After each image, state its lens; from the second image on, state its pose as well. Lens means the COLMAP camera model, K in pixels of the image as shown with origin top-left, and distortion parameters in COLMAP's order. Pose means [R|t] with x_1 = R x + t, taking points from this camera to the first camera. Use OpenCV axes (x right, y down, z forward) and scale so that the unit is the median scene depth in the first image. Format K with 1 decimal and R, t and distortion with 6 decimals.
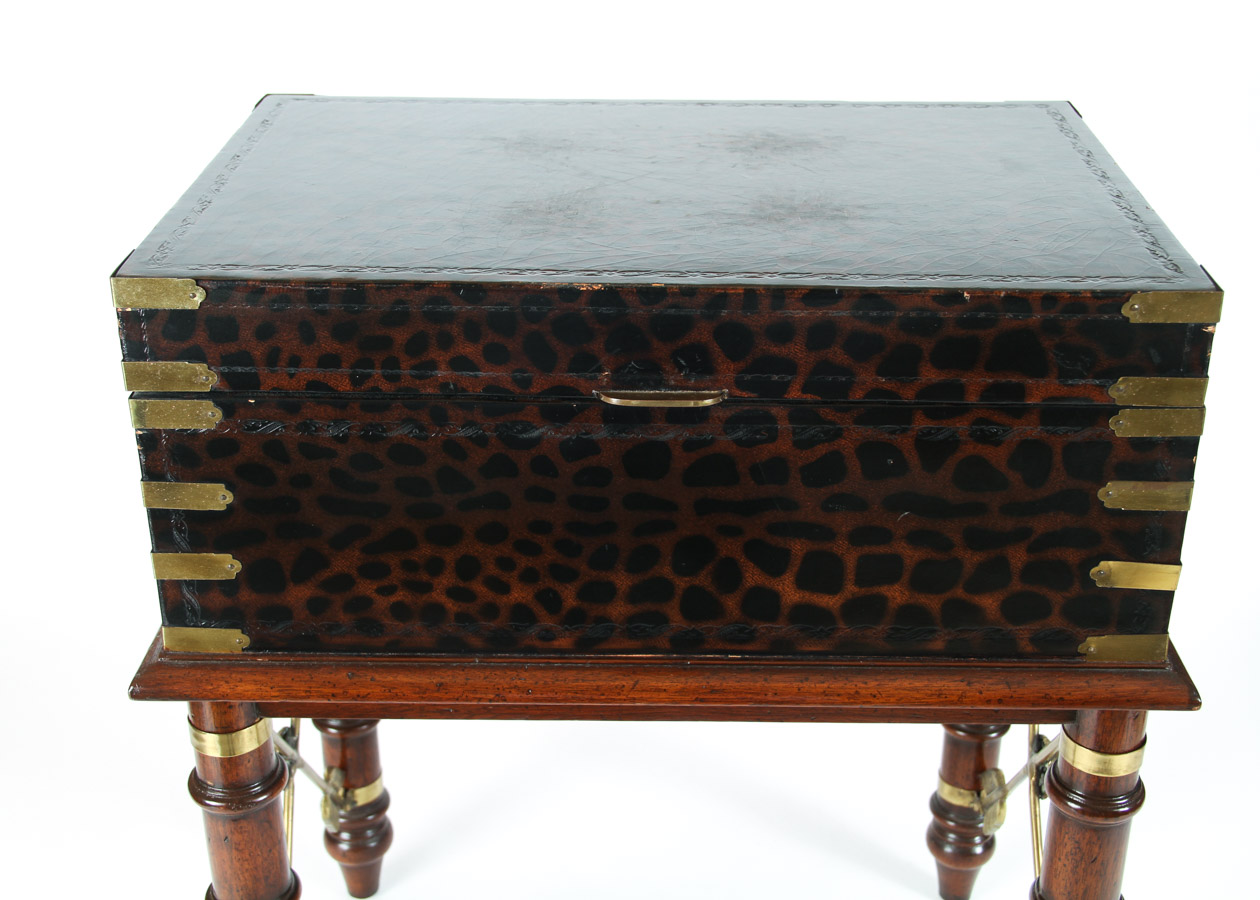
lens RADIAL K [[1695.1, 0, 630.0], [0, 1695.1, 450.0], [0, 0, 1]] dist [0.004655, 0.084295]
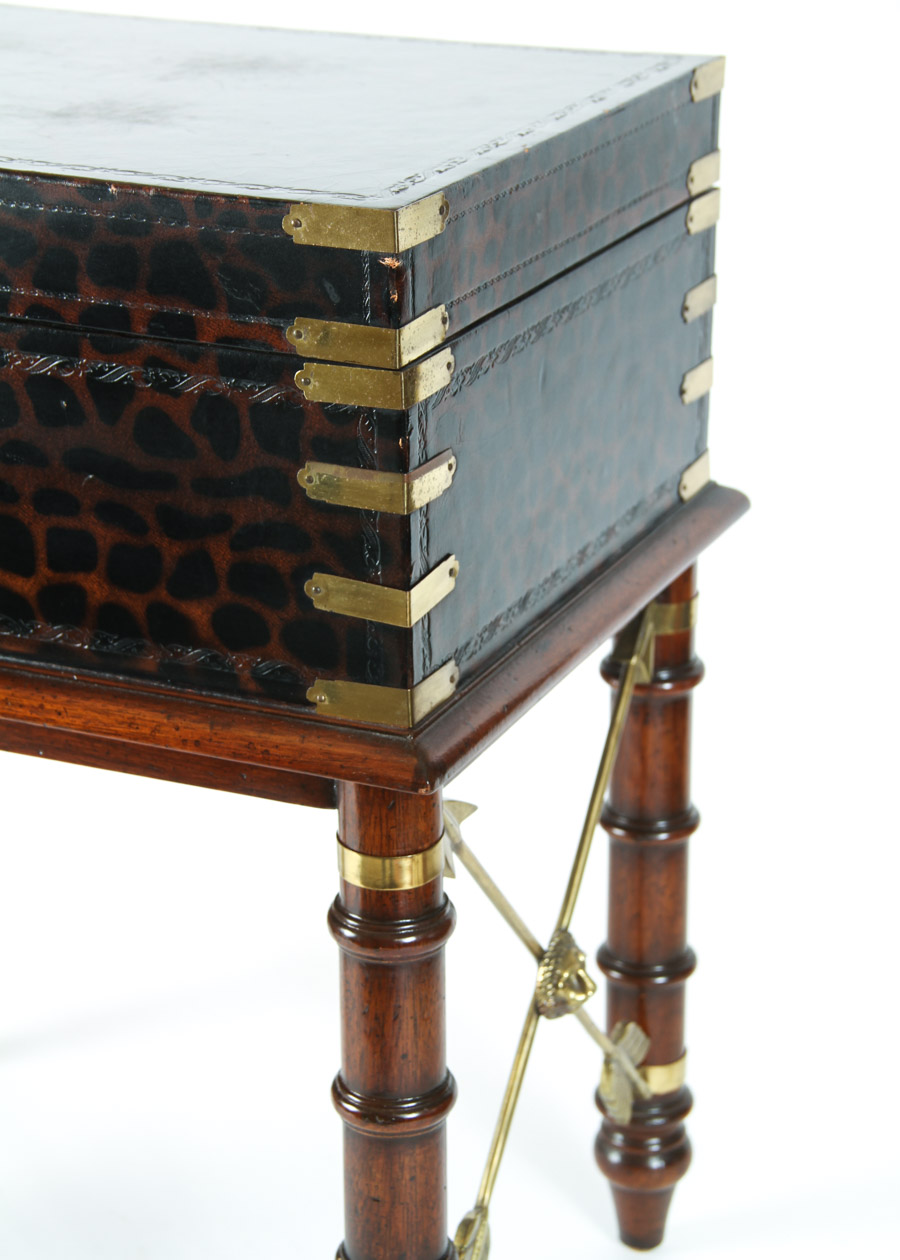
lens RADIAL K [[2738.1, 0, 448.6], [0, 2738.1, 657.2], [0, 0, 1]] dist [0.231826, 0.234931]
pose [[0.915018, 0.141614, -0.377741, 0.817900], [-0.169507, 0.984657, -0.041458, 0.145964], [0.366074, 0.101964, 0.924983, -0.130467]]
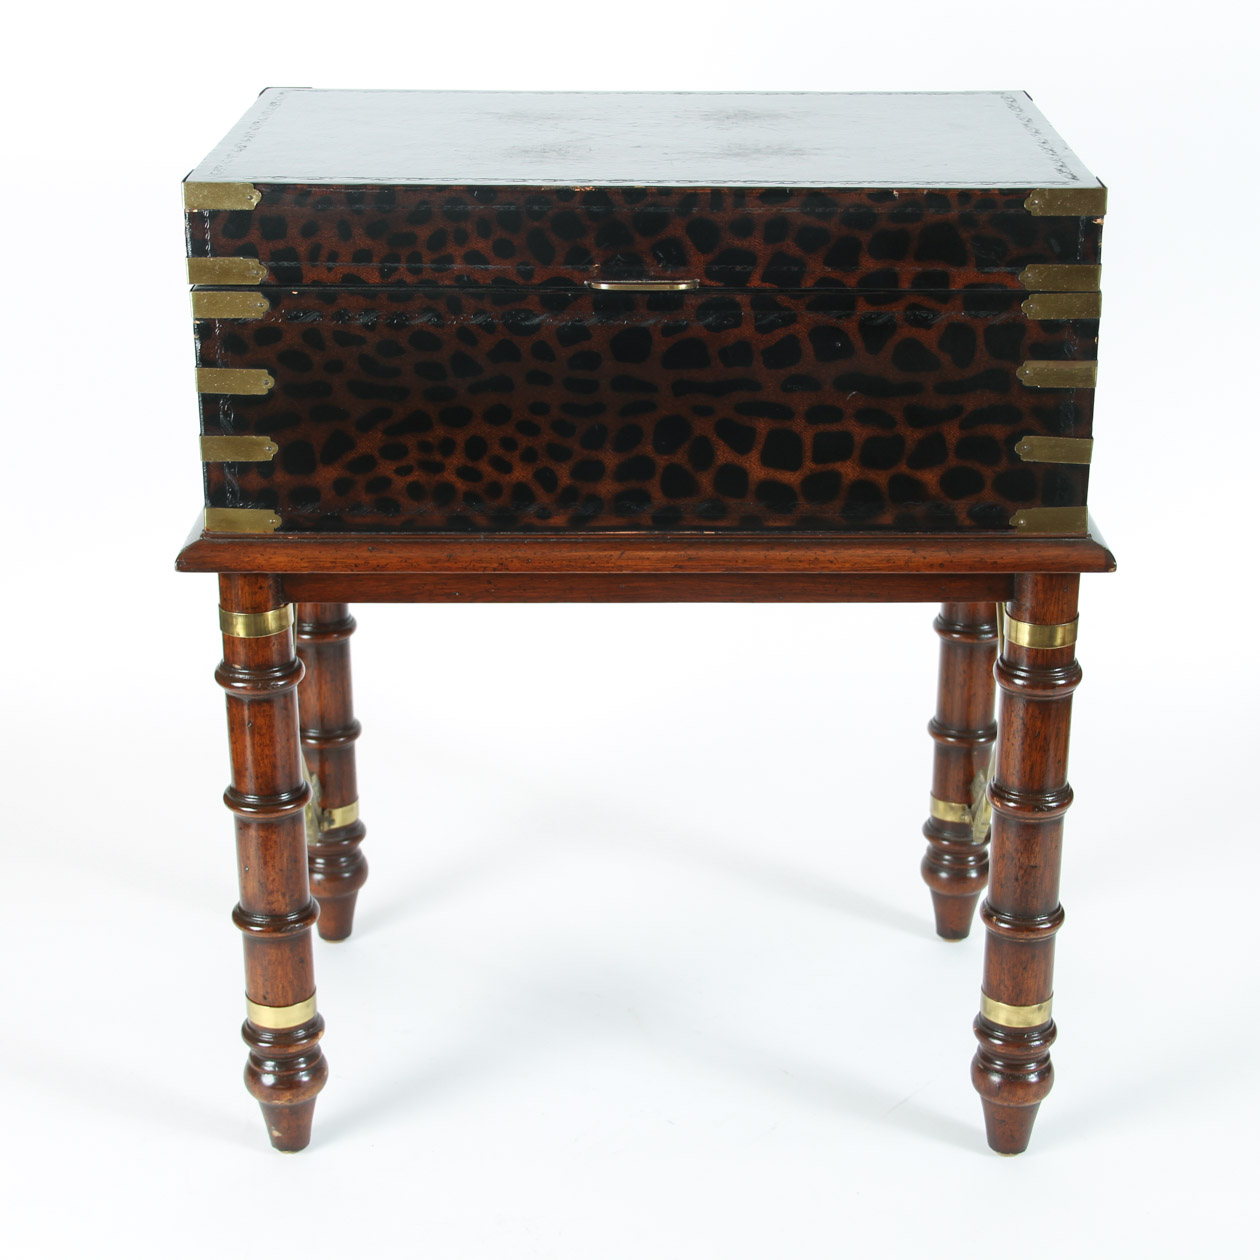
lens RADIAL K [[2562.8, 0, 630.0], [0, 2562.8, 630.0], [0, 0, 1]] dist [0.041160, 0.062640]
pose [[0.999906, -0.005153, 0.012696, -0.014014], [0.006323, 0.995559, -0.093922, 0.362755], [-0.012156, 0.093994, 0.995499, -0.733335]]
